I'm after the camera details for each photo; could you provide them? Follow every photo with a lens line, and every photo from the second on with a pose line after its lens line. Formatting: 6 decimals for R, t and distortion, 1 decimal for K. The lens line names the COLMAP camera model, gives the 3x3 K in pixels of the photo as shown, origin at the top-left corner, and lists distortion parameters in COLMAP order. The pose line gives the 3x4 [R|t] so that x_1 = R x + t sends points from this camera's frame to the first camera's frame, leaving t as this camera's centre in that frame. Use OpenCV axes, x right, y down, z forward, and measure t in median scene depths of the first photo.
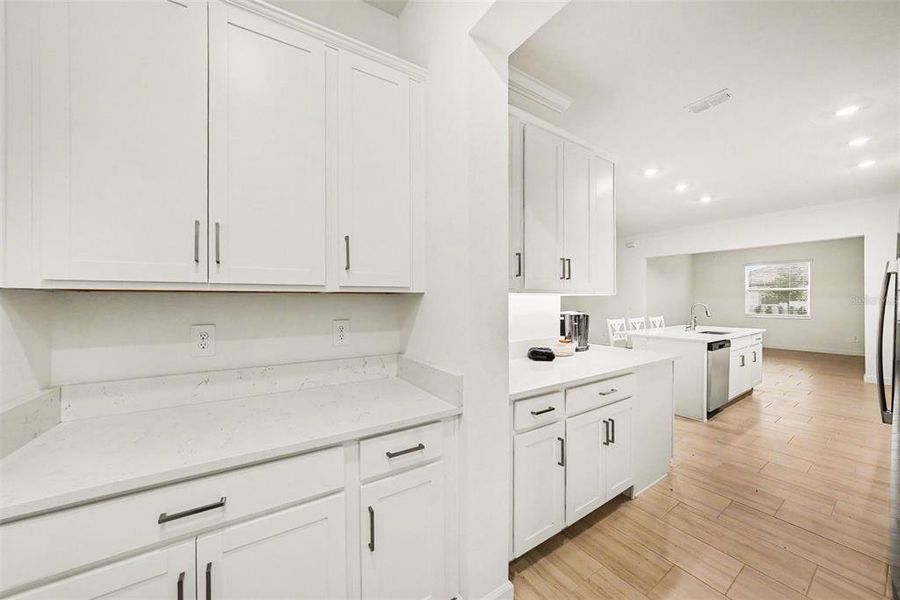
lens RADIAL K [[308.3, 0, 451.5], [0, 308.3, 299.7], [0, 0, 1]] dist [0.001407, 0.000258]
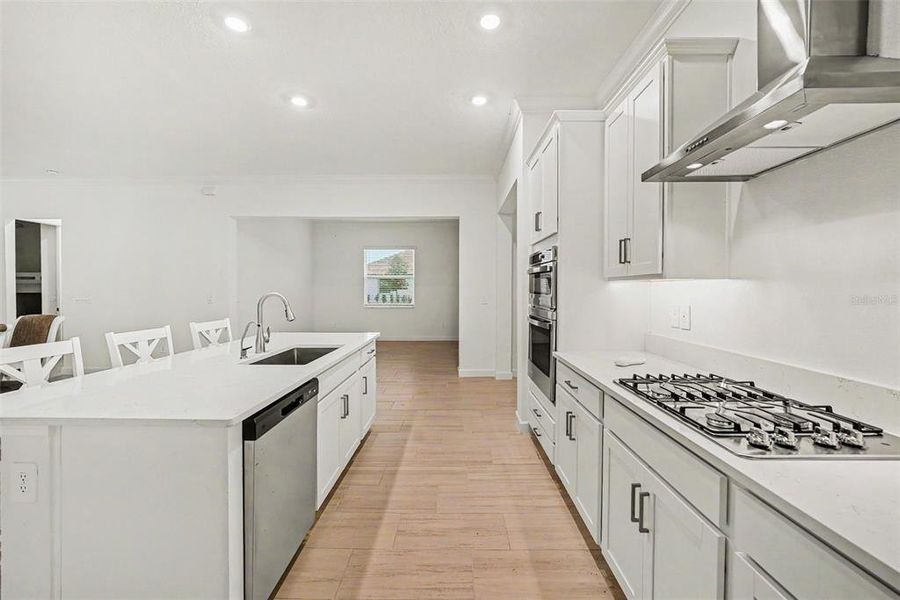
lens RADIAL K [[357.8, 0, 450.5], [0, 357.8, 294.5], [0, 0, 1]] dist [-0.000264, 0.000067]
pose [[0.554786, -0.018336, 0.831791, 0.634396], [0.009507, 0.999832, 0.015699, 0.014819], [-0.831939, -0.000802, 0.554867, 0.613908]]
